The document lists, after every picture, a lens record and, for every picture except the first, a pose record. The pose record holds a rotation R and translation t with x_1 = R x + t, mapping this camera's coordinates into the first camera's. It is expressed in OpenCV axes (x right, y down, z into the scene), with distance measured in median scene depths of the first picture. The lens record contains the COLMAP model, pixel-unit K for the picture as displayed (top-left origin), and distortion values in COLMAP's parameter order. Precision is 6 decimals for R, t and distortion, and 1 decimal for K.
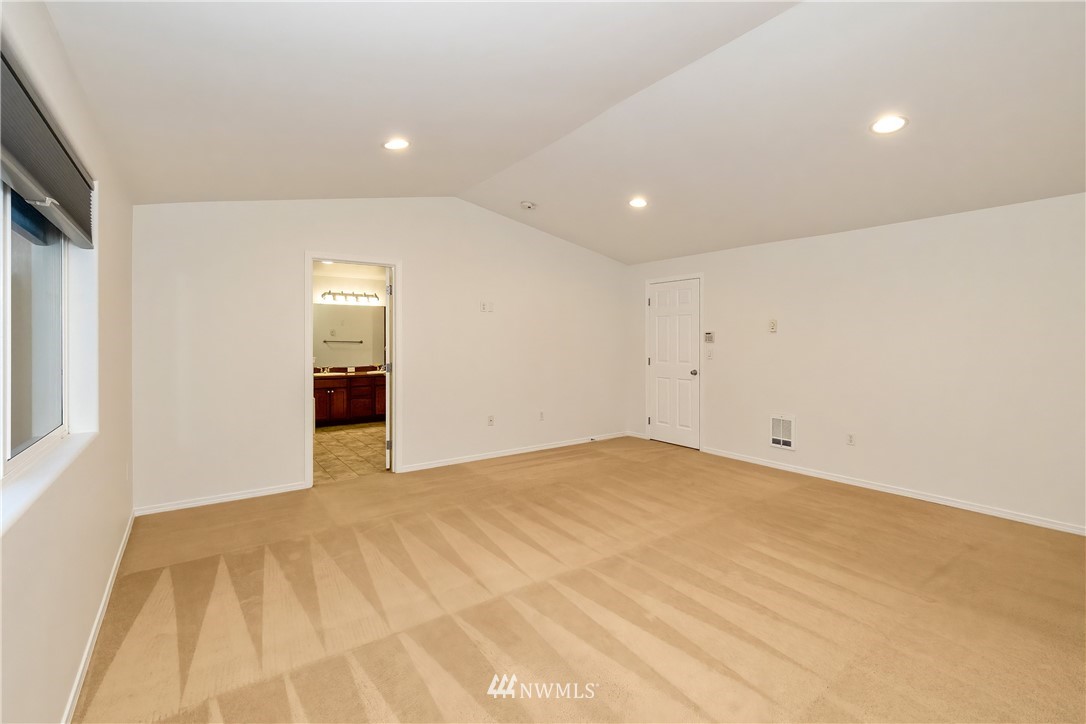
lens RADIAL K [[478.1, 0, 541.2], [0, 478.1, 344.1], [0, 0, 1]] dist [0.004042, 0.000489]
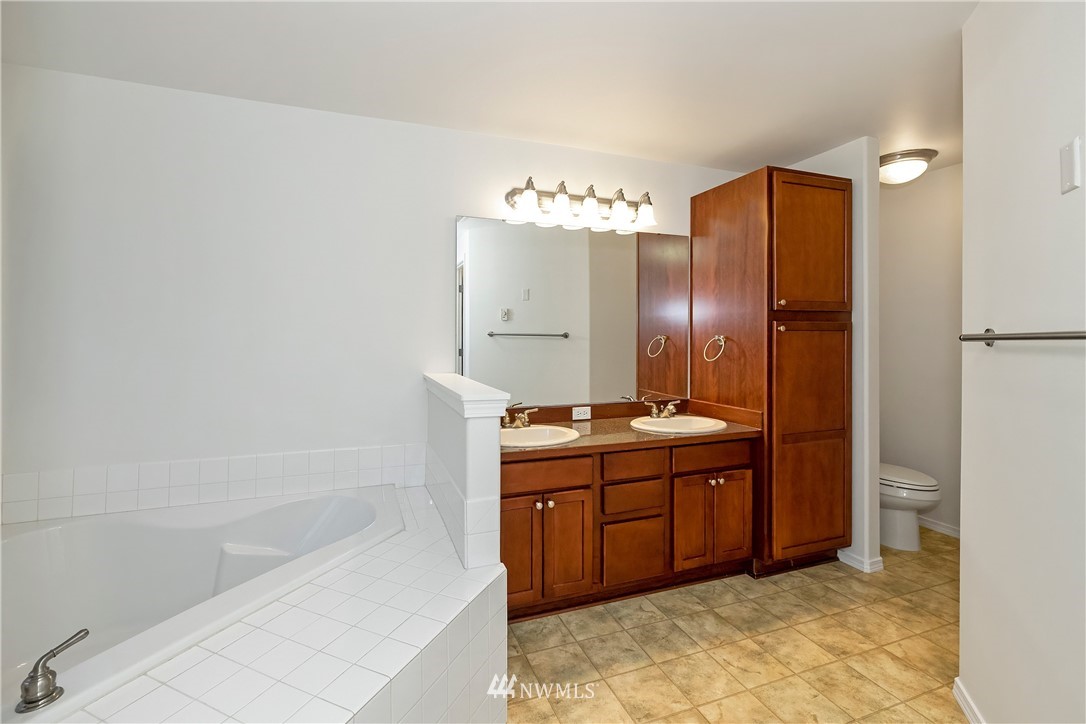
lens RADIAL K [[478.1, 0, 549.2], [0, 478.1, 338.4], [0, 0, 1]] dist [0.004042, 0.000489]
pose [[0.968056, -0.000533, -0.250734, -0.350256], [-0.000088, 0.999997, -0.002464, 0.000061], [0.250734, 0.002408, 0.968053, 0.691402]]
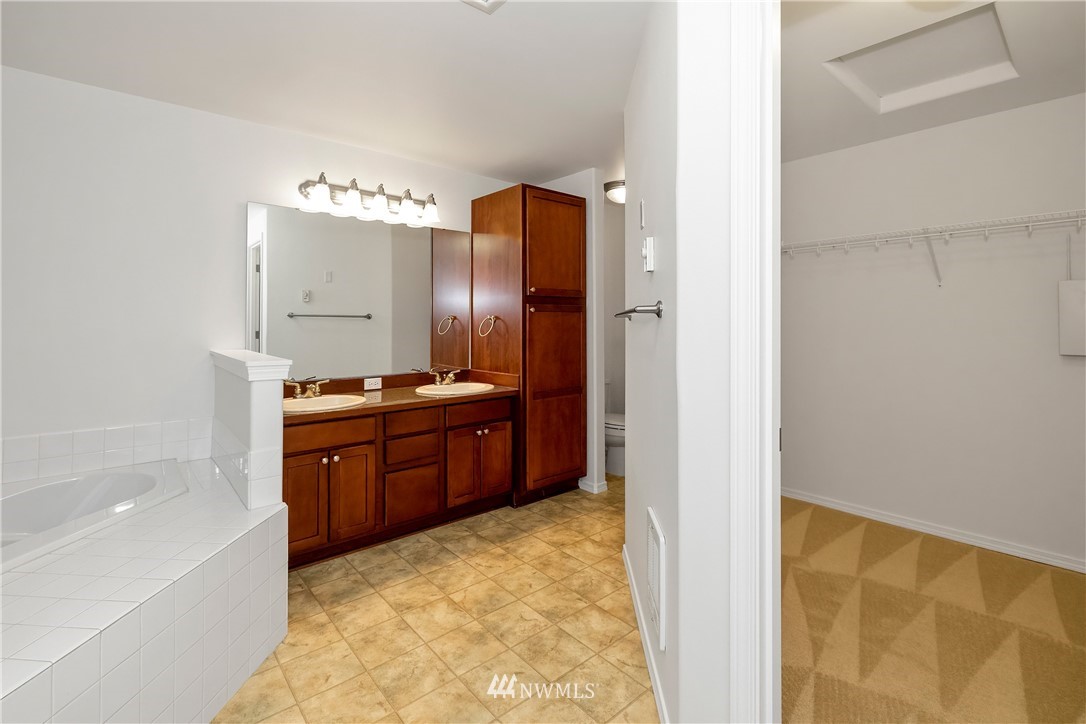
lens RADIAL K [[478.1, 0, 529.2], [0, 478.1, 318.0], [0, 0, 1]] dist [0.004042, 0.000489]
pose [[0.997485, 0.000807, 0.070877, -0.312452], [0.000093, 0.999919, -0.012698, 0.004794], [-0.070882, 0.012673, 0.997404, 0.628986]]
